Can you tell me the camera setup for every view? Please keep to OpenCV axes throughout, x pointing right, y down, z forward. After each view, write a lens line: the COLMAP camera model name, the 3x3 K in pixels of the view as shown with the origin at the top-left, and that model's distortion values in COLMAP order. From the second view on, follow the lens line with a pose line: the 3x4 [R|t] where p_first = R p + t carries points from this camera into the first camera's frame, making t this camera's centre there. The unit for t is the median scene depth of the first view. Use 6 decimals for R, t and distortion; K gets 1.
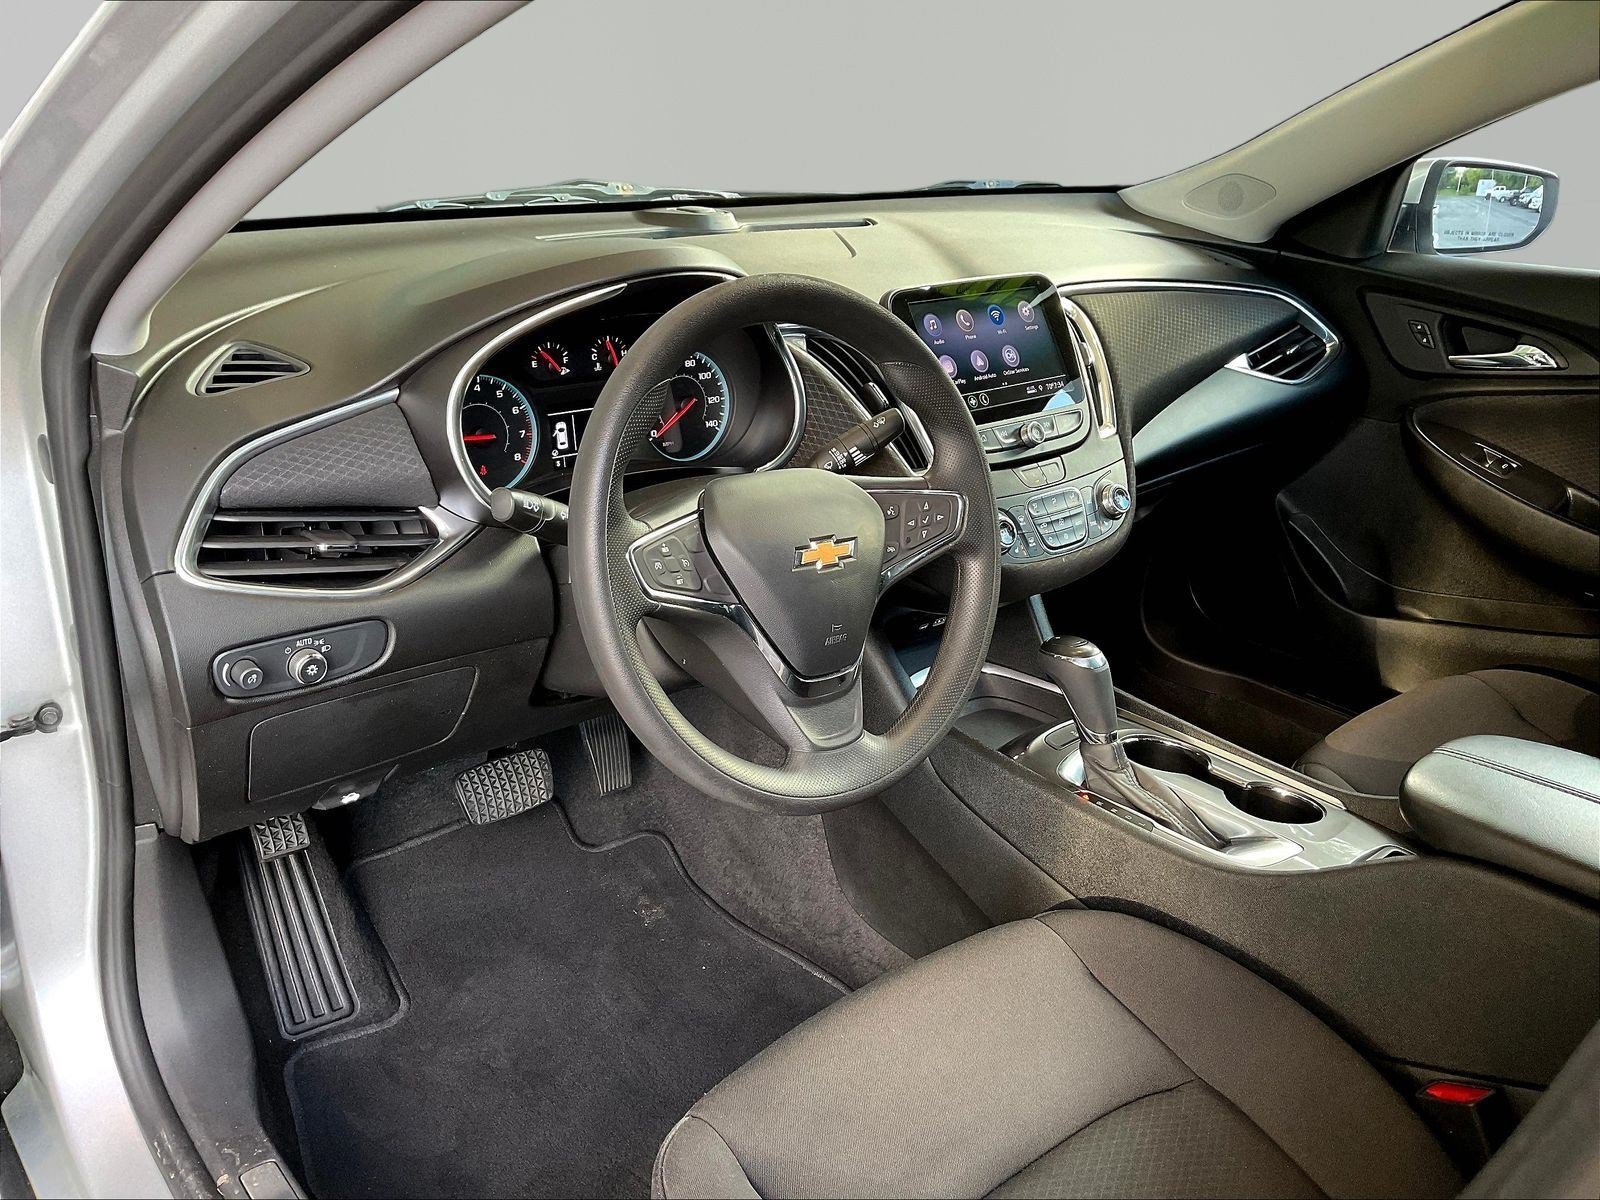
lens RADIAL K [[1303.7, 0, 788.7], [0, 1303.7, 609.2], [0, 0, 1]] dist [0.092082, -0.000156]
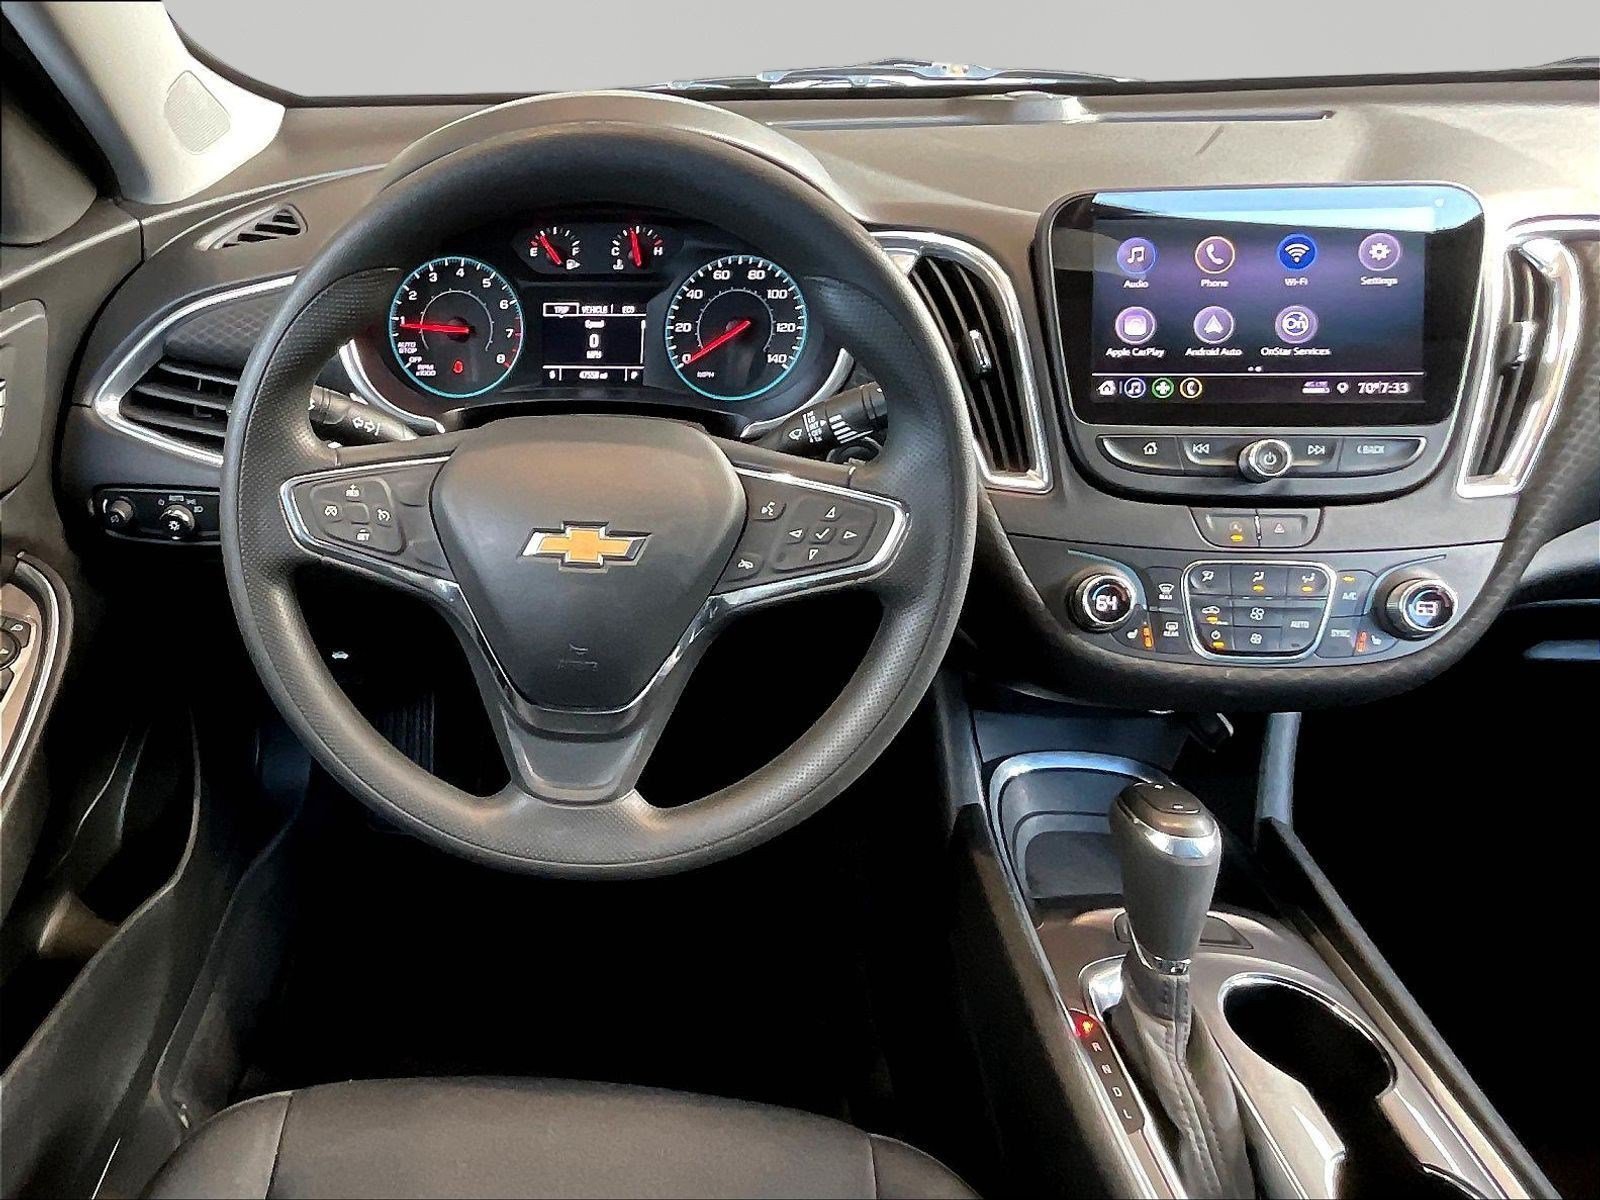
lens RADIAL K [[1068.6, 0, 503.3], [0, 1068.6, 675.3], [0, 0, 1]] dist [-0.003320, 0.007666]
pose [[0.699360, 0.335399, -0.631192, 0.295011], [-0.232339, 0.941788, 0.243010, -0.081334], [0.675954, -0.023301, 0.736575, 0.414916]]
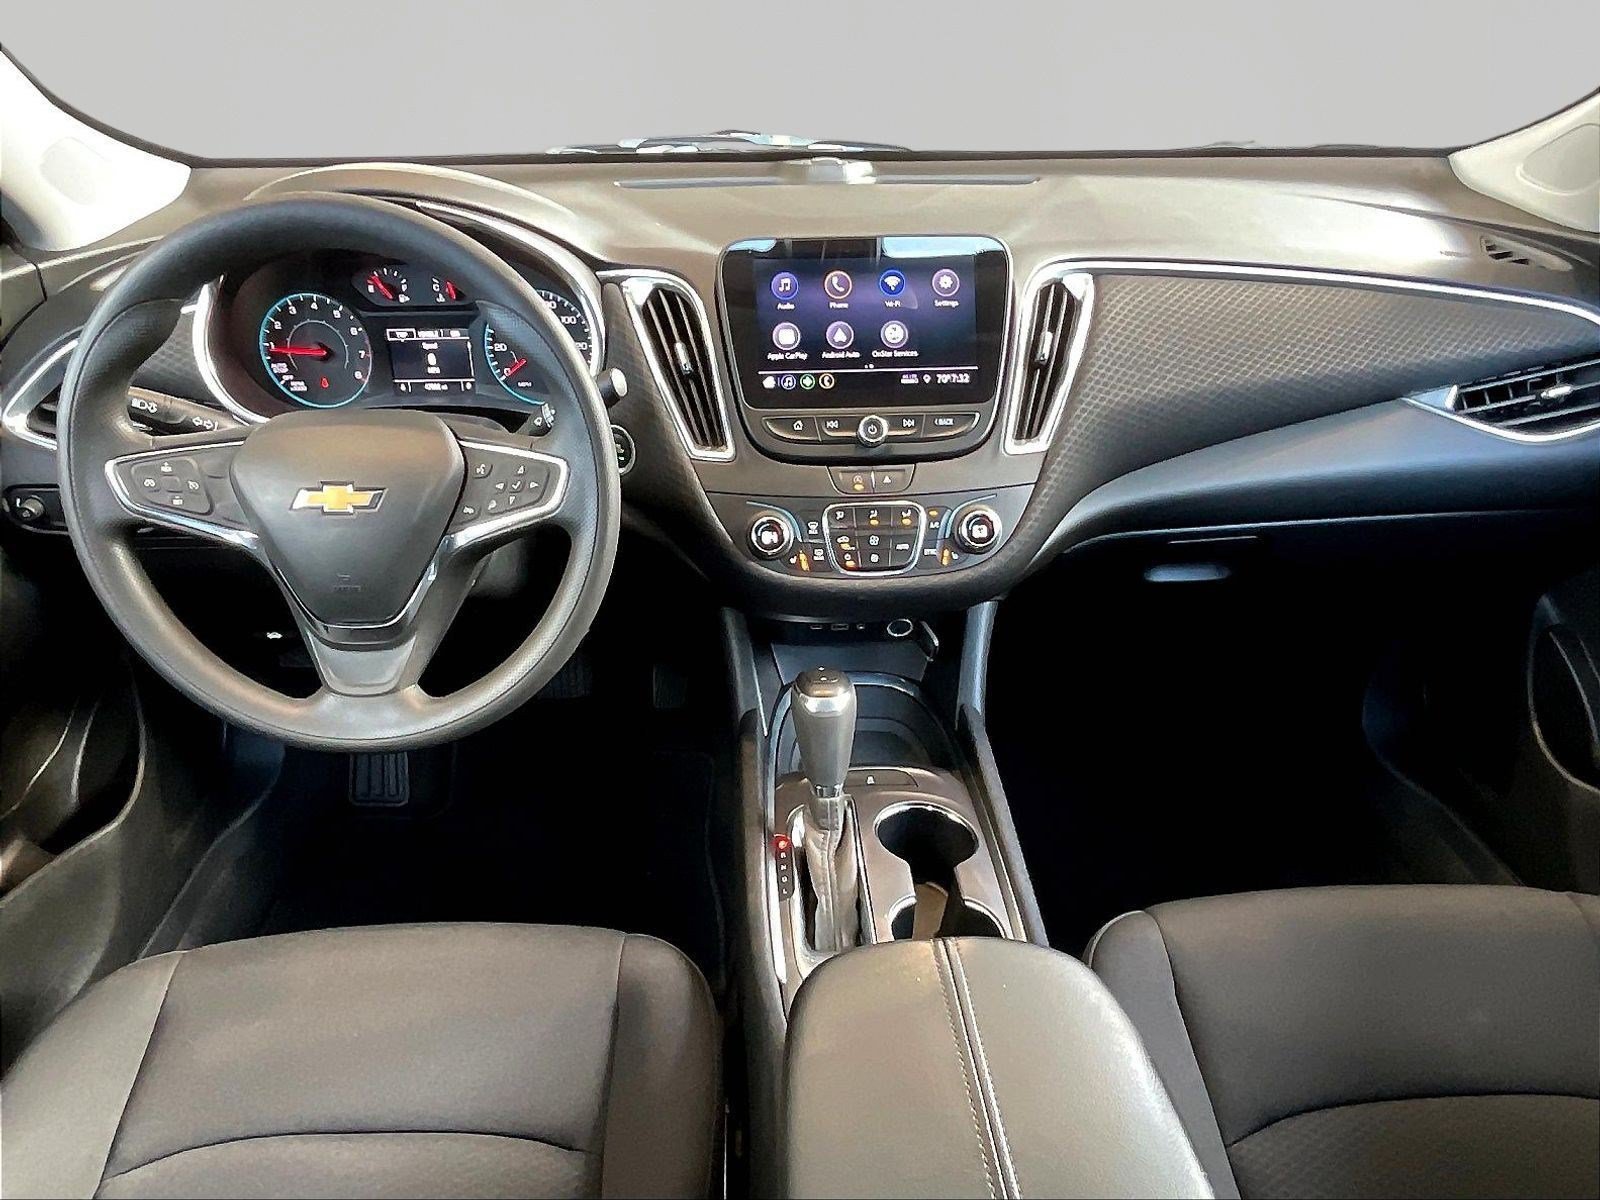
lens RADIAL K [[1068.6, 0, 788.7], [0, 1068.6, 739.9], [0, 0, 1]] dist [-0.003320, 0.007666]
pose [[0.793384, 0.296994, -0.531353, 0.590940], [-0.203772, 0.952119, 0.227917, -0.092698], [0.573601, -0.072551, 0.815915, 0.404913]]
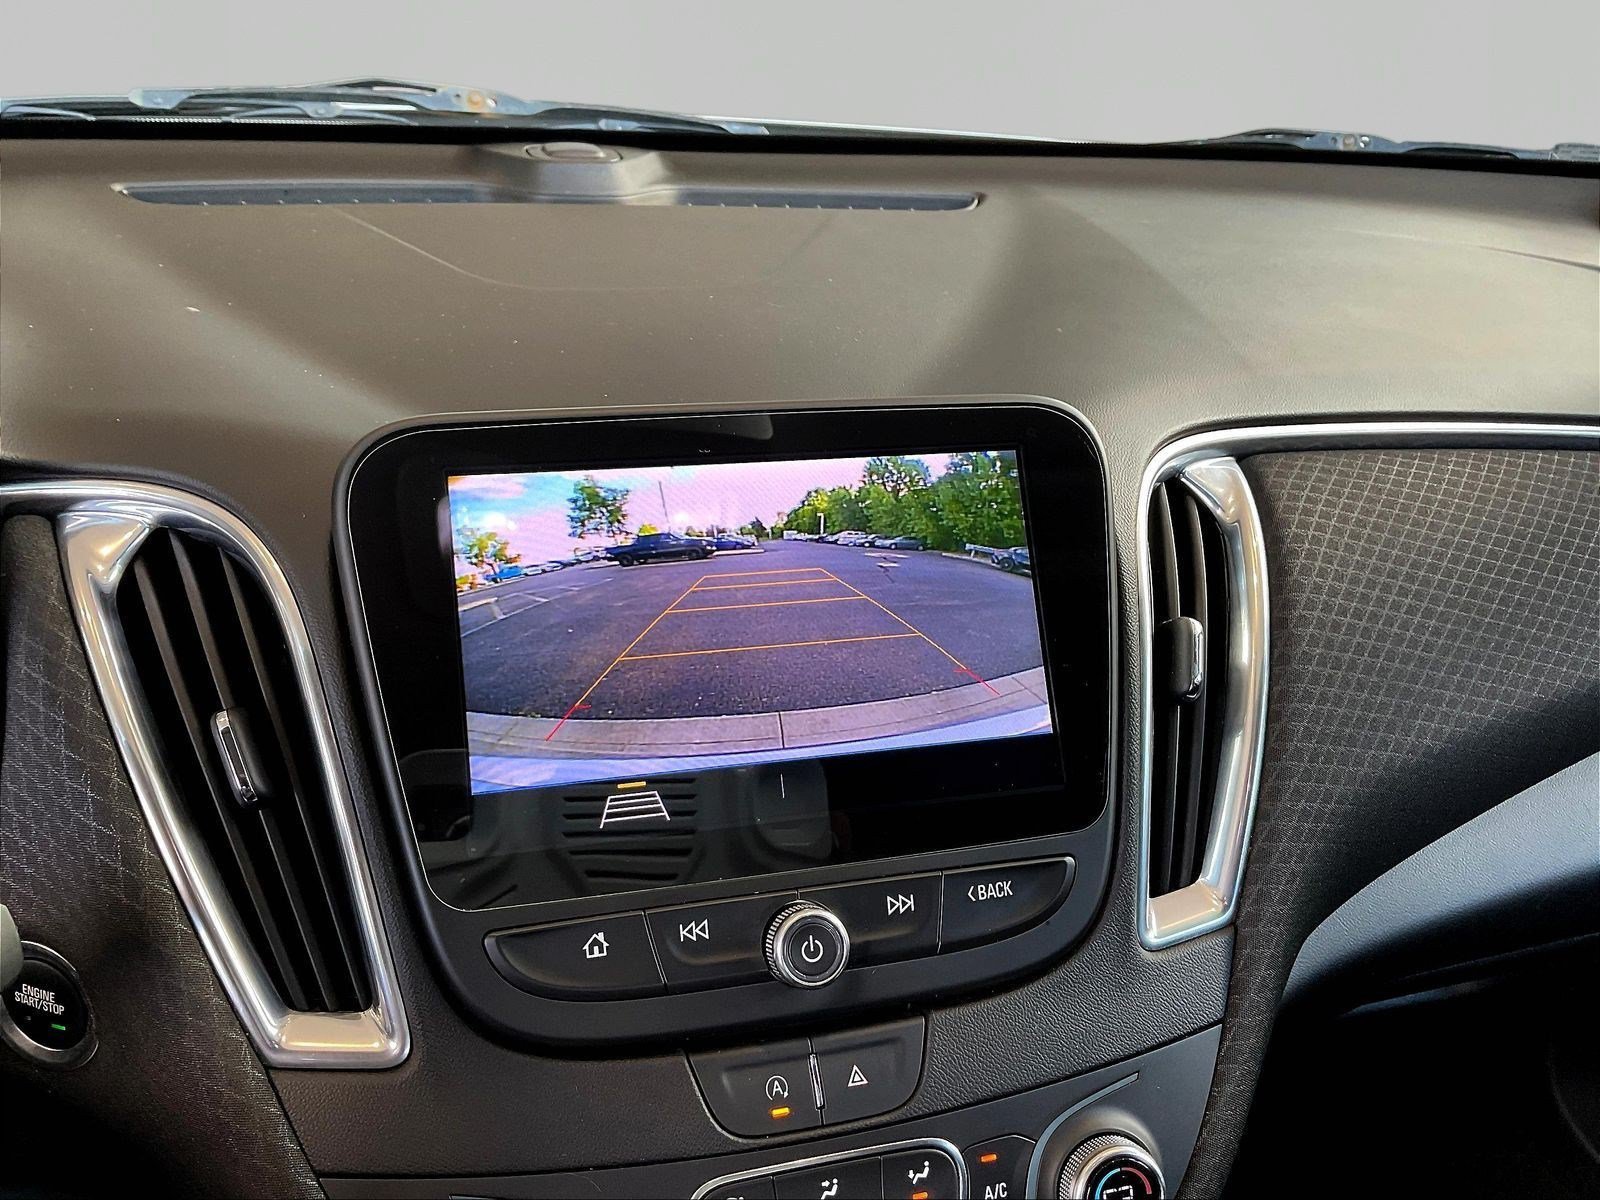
lens RADIAL K [[1357.5, 0, 804.5], [0, 1357.5, 595.8], [0, 0, 1]] dist [0.071692, -0.120521]
pose [[0.909749, 0.183004, -0.372647, 0.298174], [-0.176578, 0.982932, 0.051628, -0.236950], [0.375734, 0.018833, 0.926536, 0.733469]]
